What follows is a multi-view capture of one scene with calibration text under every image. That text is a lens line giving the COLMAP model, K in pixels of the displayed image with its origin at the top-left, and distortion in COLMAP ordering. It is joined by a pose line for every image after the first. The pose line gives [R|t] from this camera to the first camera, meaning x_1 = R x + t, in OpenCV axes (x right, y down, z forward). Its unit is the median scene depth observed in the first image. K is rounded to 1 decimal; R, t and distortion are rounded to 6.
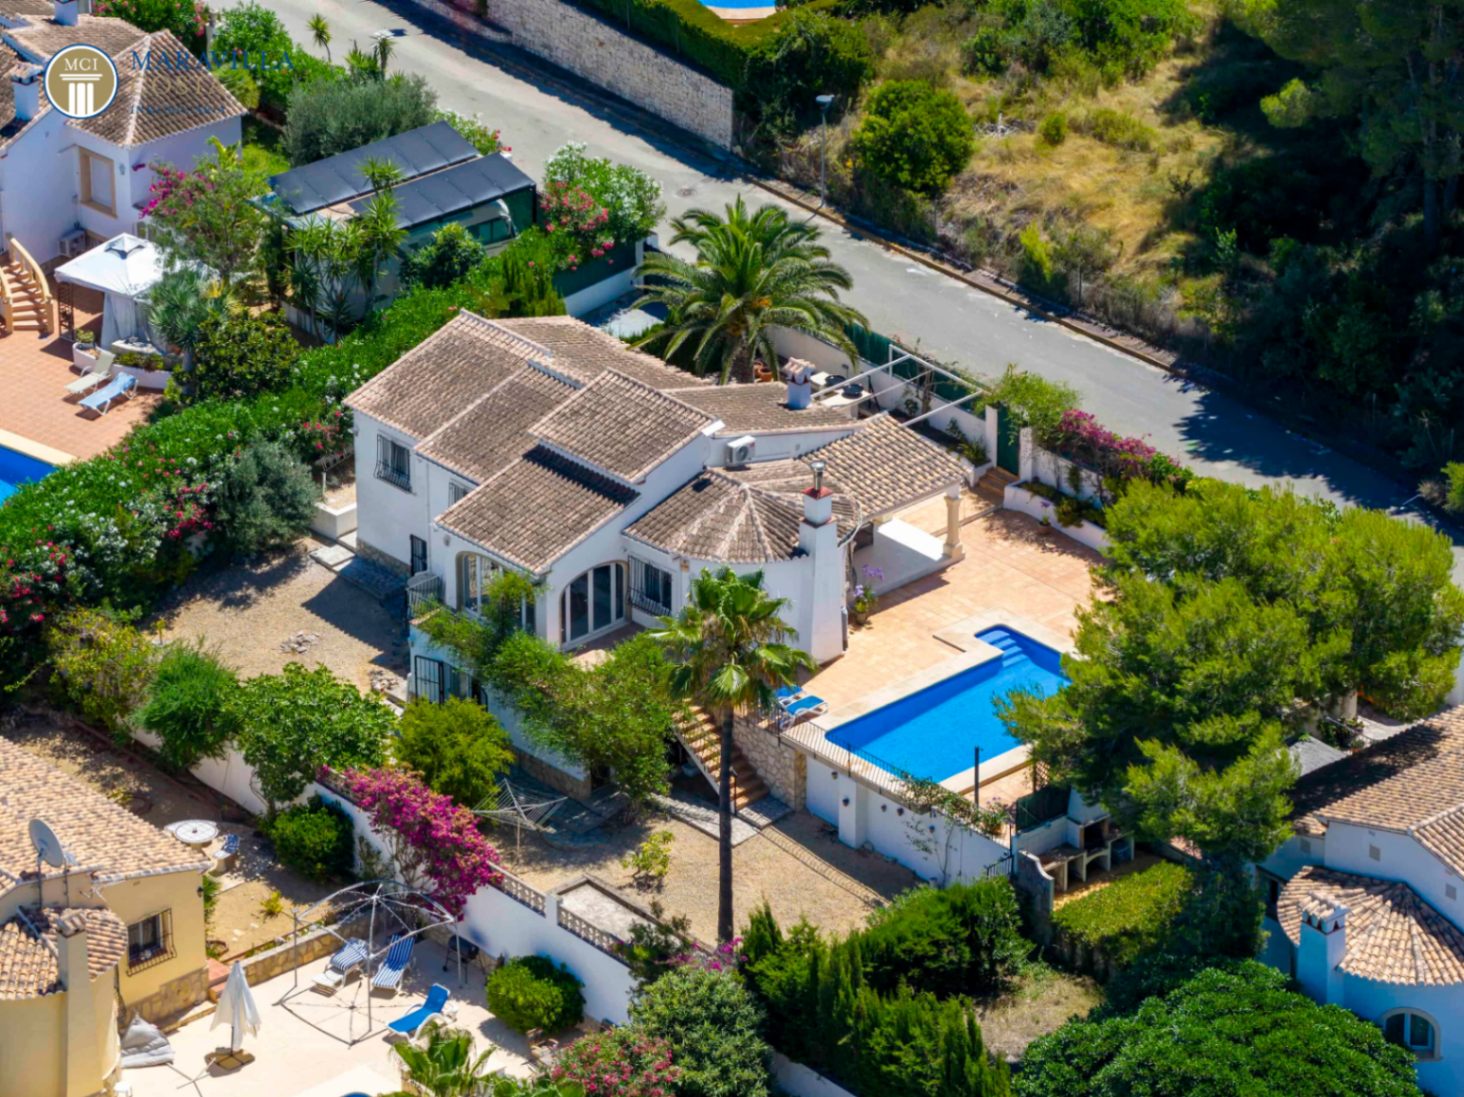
lens RADIAL K [[6783.3, 0, 731.8], [0, 6783.3, 548.9], [0, 0, 1]] dist [0.592953, 0.000000]
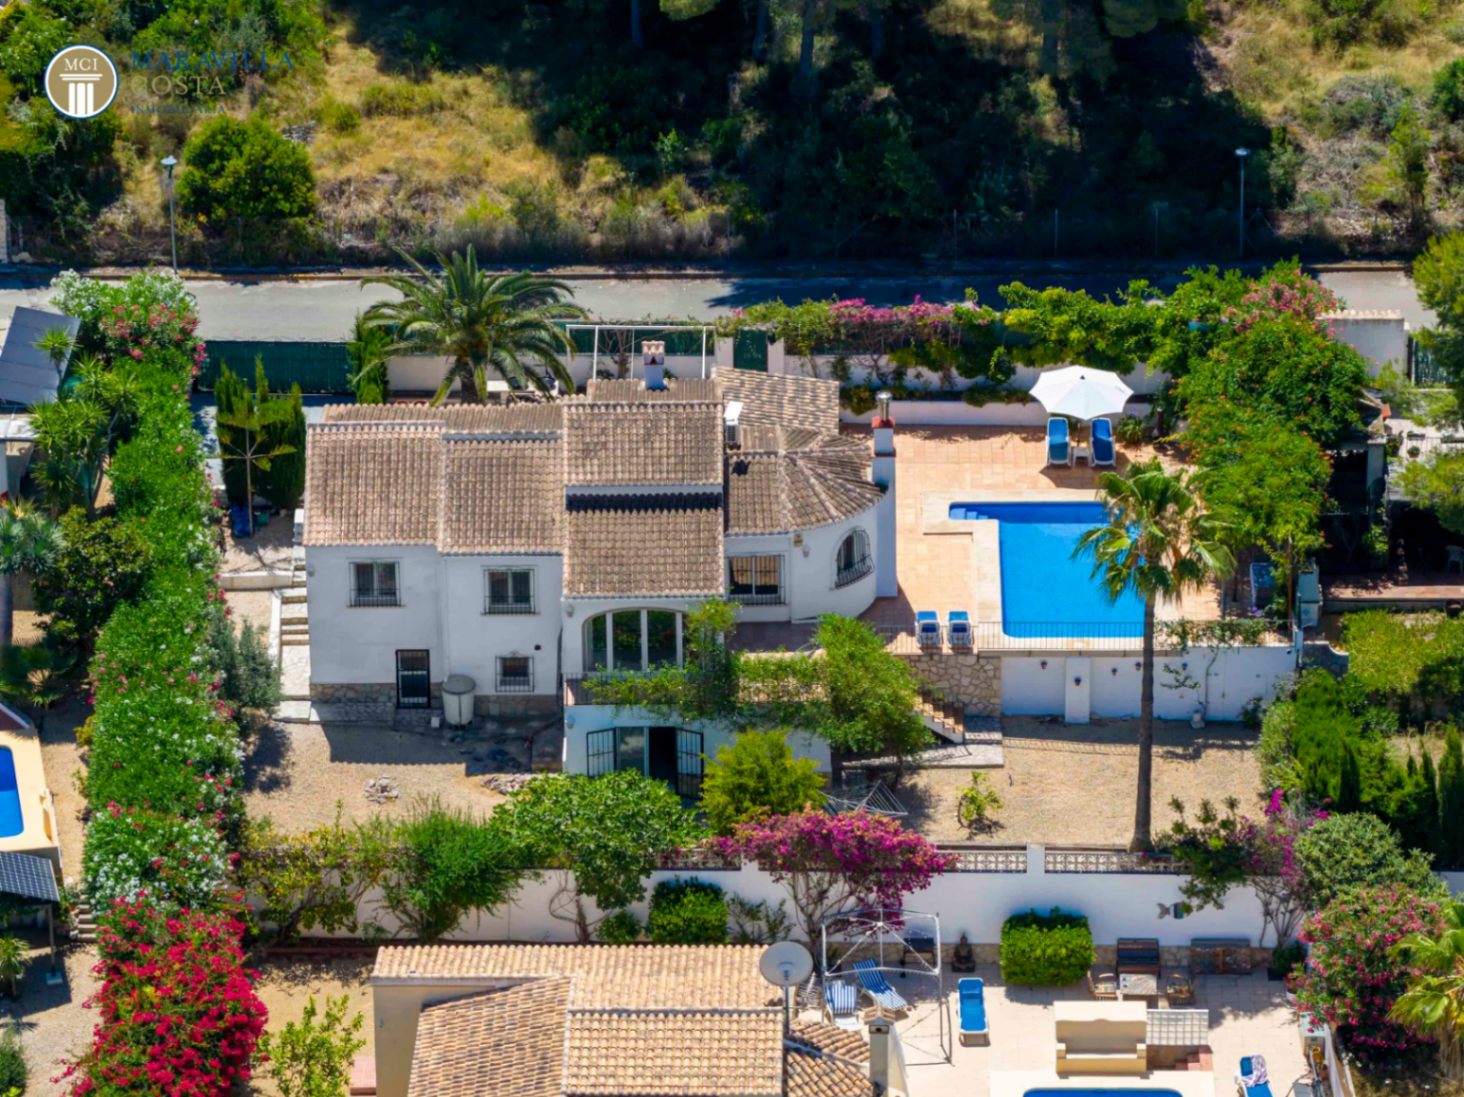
lens RADIAL K [[6783.3, 0, 732.3], [0, 6783.3, 548.3], [0, 0, 1]] dist [0.592953, 0.000000]
pose [[0.672579, -0.338647, 0.657993, -0.596680], [0.344886, 0.930126, 0.126173, -0.111531], [-0.654745, 0.142071, 0.742378, 0.248077]]
